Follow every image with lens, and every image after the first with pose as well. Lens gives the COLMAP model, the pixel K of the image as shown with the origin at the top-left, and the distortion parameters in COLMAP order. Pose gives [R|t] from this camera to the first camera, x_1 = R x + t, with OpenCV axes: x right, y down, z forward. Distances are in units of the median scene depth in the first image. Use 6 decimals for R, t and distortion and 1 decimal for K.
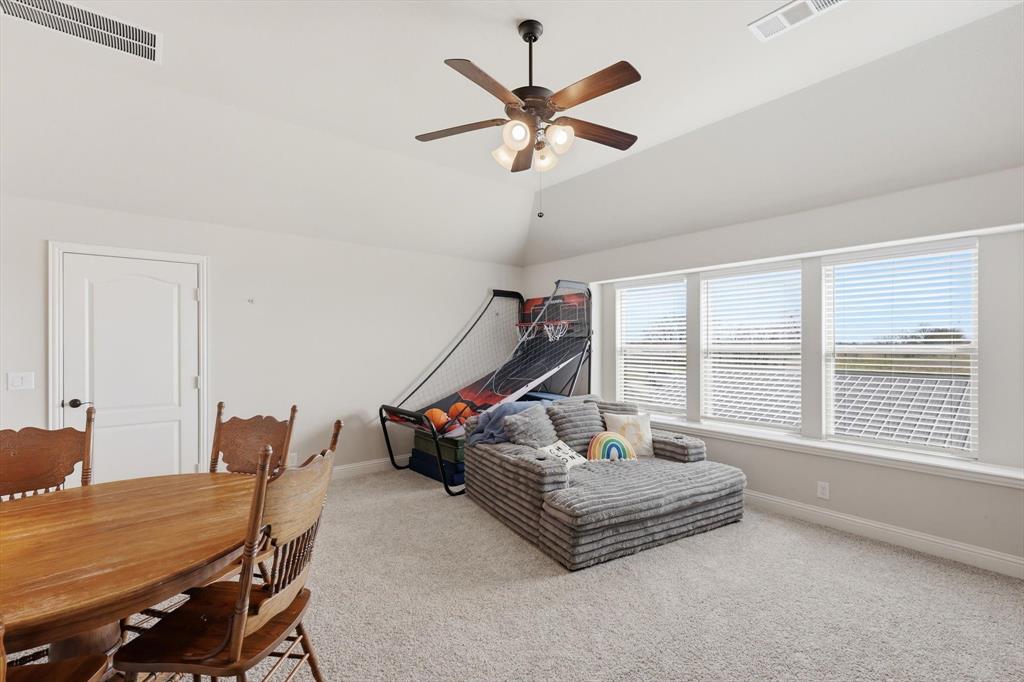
lens RADIAL K [[453.3, 0, 513.3], [0, 453.3, 339.9], [0, 0, 1]] dist [0.002070, 0.000990]
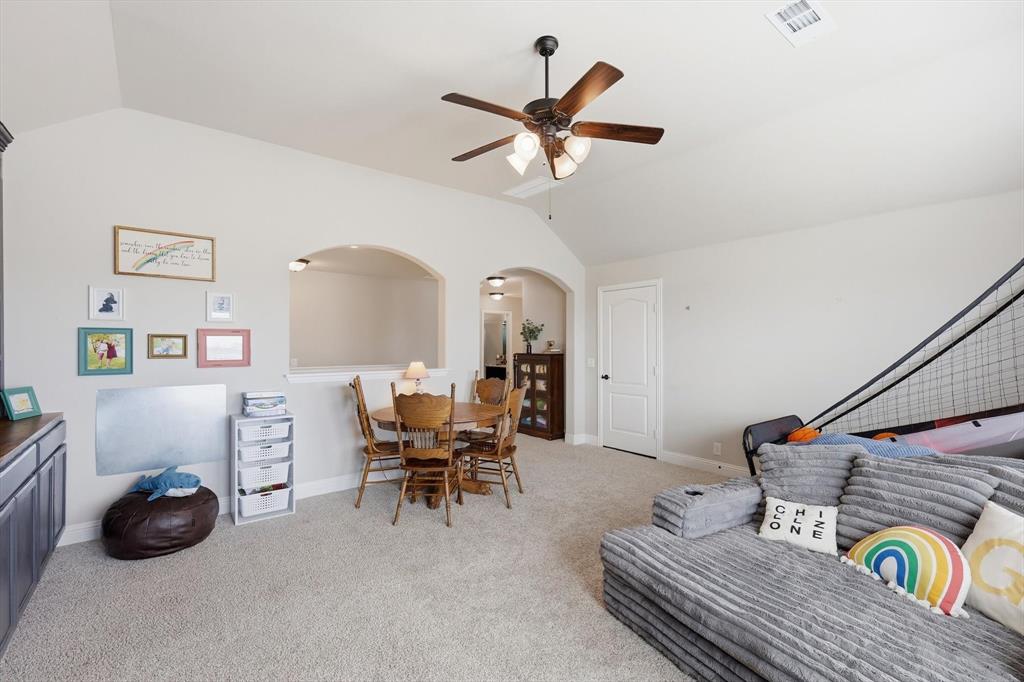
lens RADIAL K [[453.3, 0, 513.5], [0, 453.3, 340.9], [0, 0, 1]] dist [0.002070, 0.000990]
pose [[-0.013307, -0.007374, -0.999884, 0.740637], [0.001542, 0.999971, -0.007395, 0.012196], [0.999910, -0.001640, -0.013295, 0.633774]]
